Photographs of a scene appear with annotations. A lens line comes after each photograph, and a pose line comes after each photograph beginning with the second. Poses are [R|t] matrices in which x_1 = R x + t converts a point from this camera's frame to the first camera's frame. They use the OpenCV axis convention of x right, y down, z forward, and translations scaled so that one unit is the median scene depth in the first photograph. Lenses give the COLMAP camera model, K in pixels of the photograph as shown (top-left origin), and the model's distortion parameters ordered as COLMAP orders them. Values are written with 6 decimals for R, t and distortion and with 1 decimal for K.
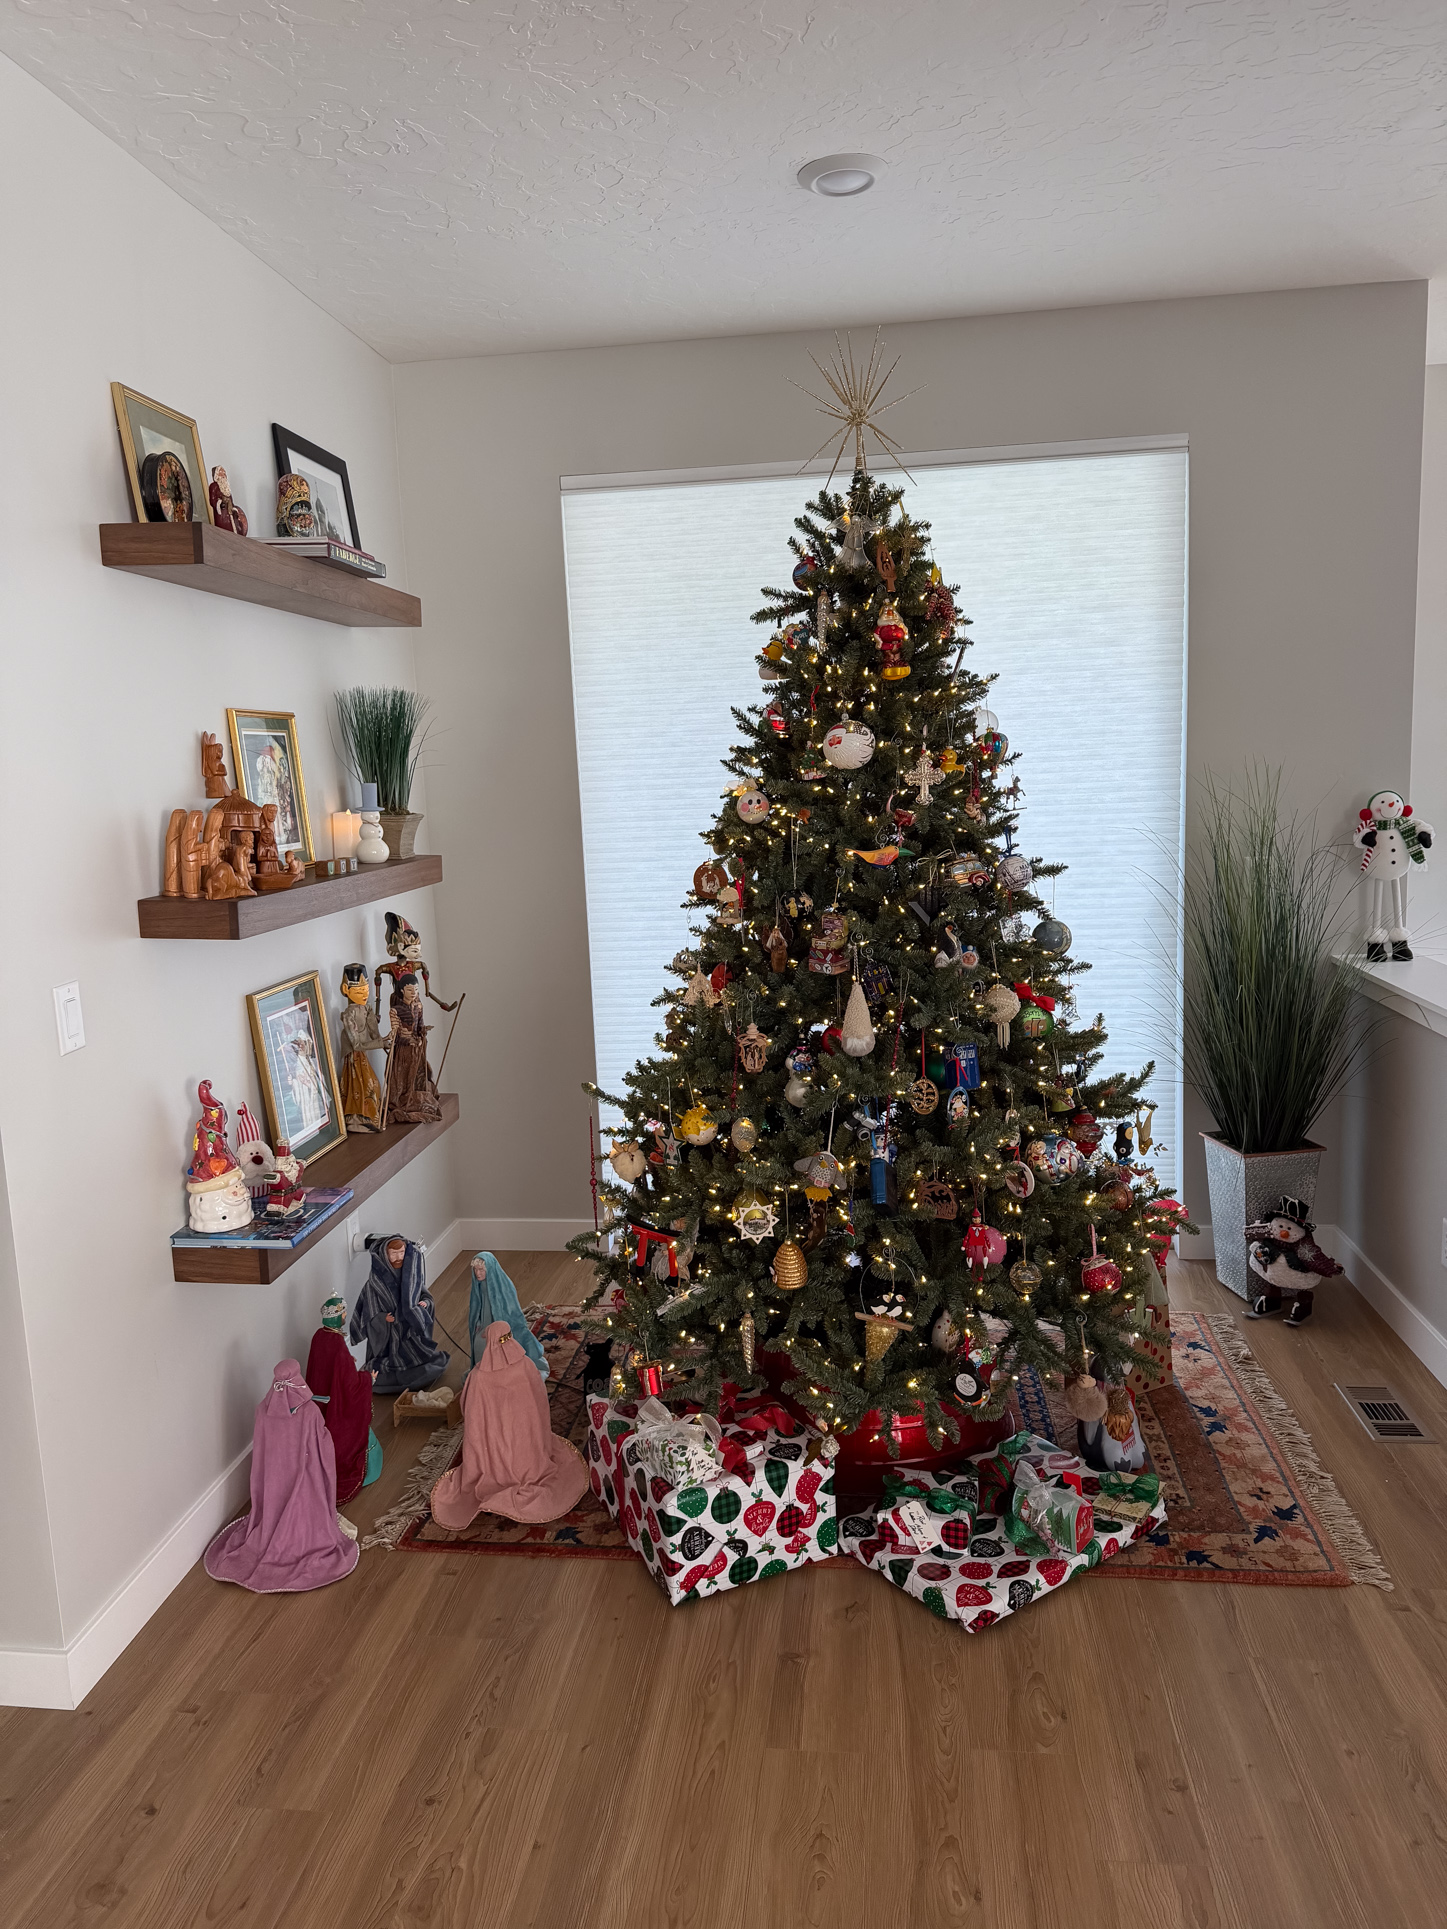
lens RADIAL K [[1377.3, 0, 723.5], [0, 1377.3, 964.5], [0, 0, 1]] dist [0.073142, -0.070882]
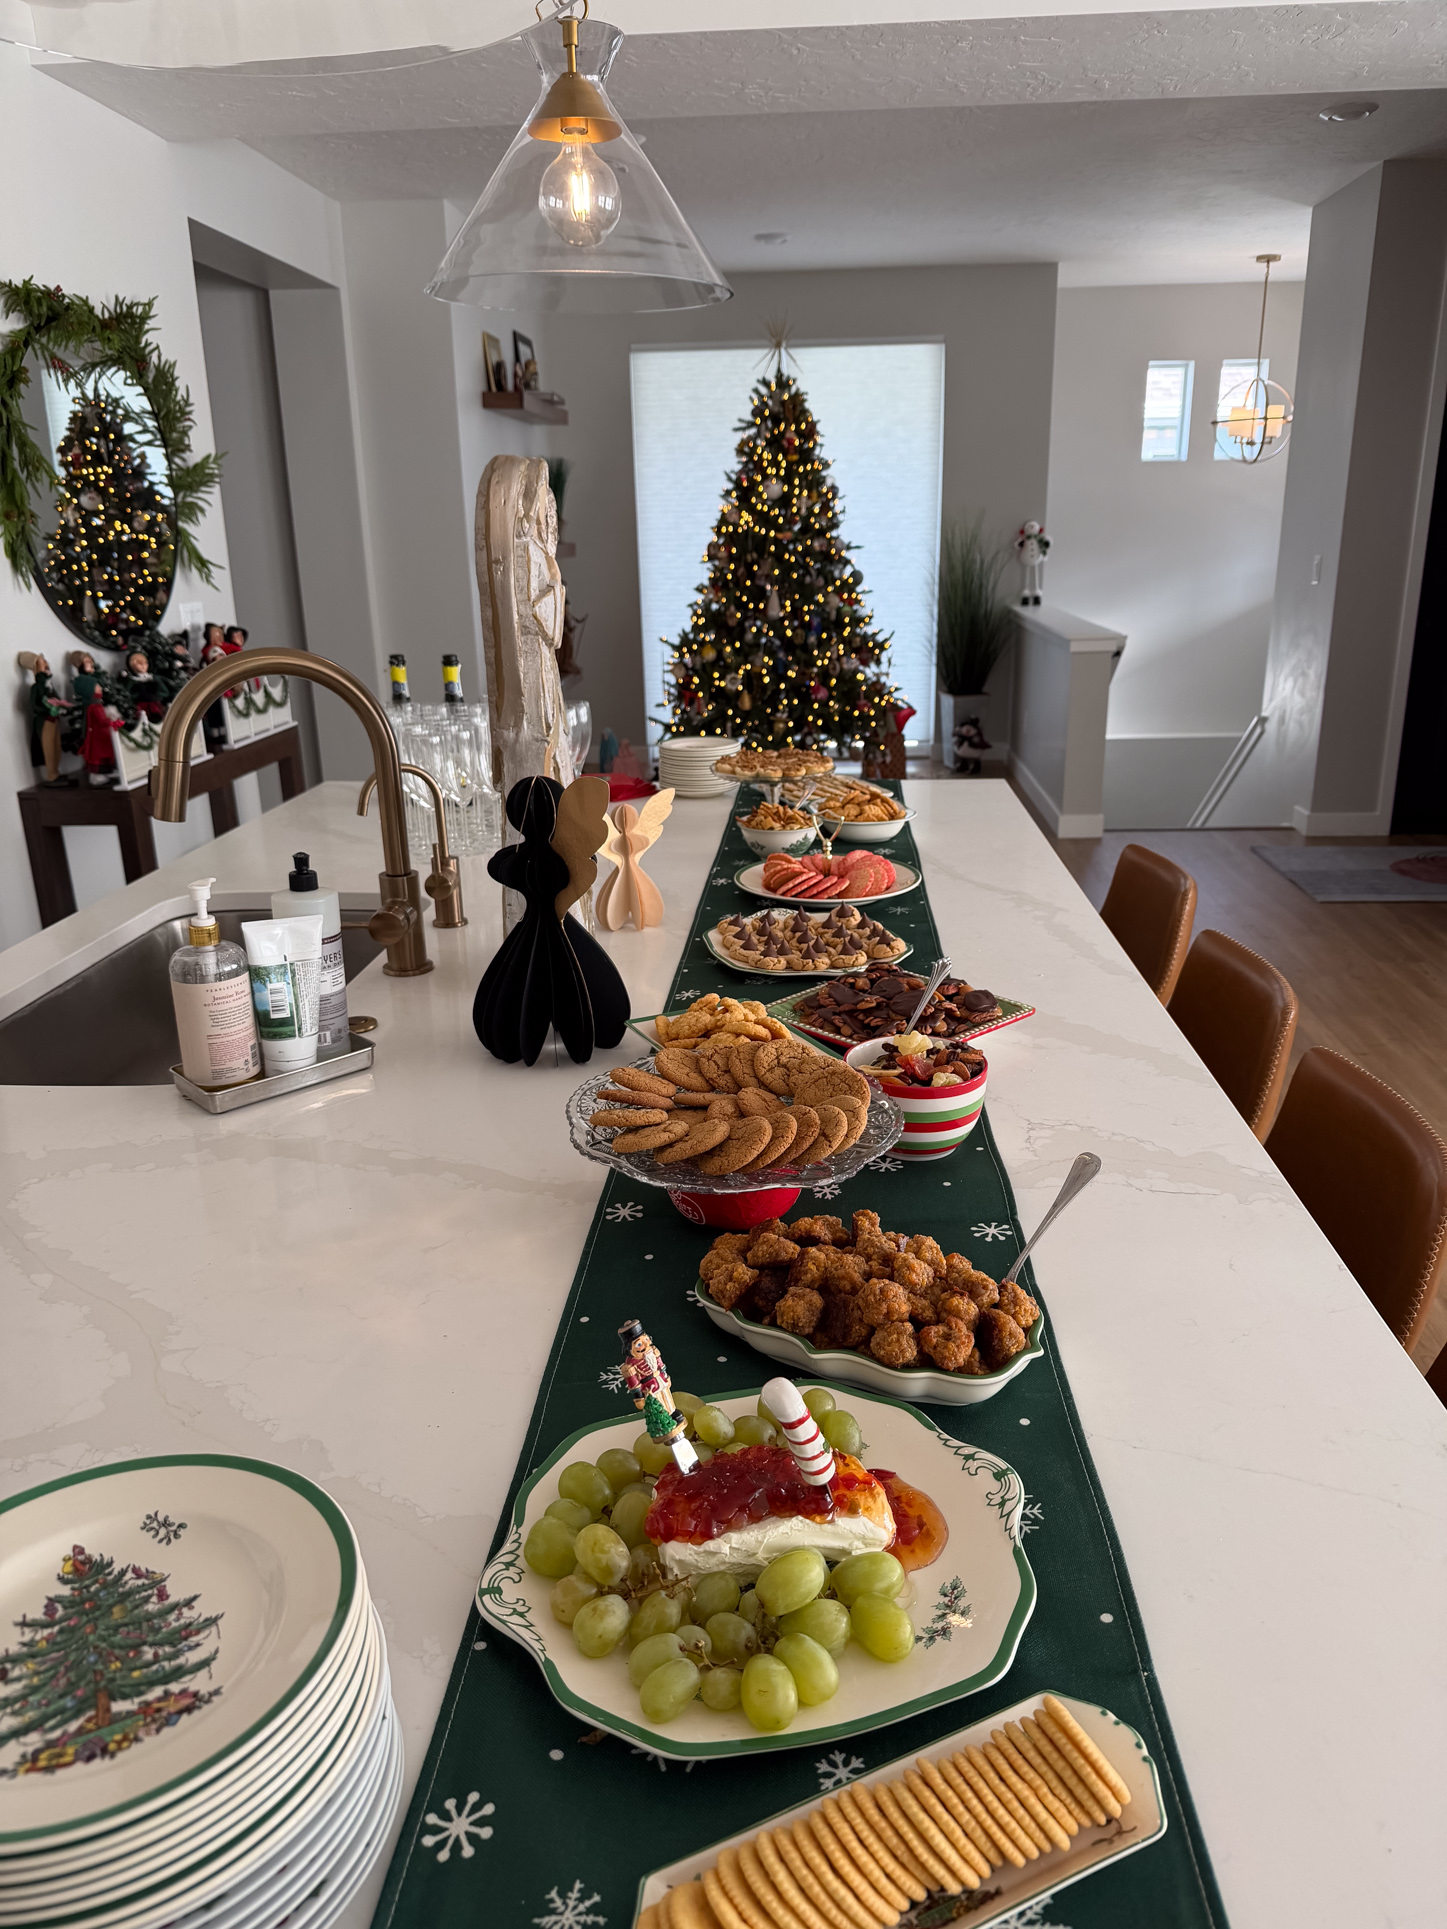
lens RADIAL K [[1377.3, 0, 723.5], [0, 1377.3, 964.5], [0, 0, 1]] dist [0.073142, -0.070882]
pose [[0.998301, 0.001723, 0.058246, -0.130555], [-0.011170, 0.986684, 0.162262, 0.259096], [-0.057191, -0.162637, 0.985027, -1.465226]]
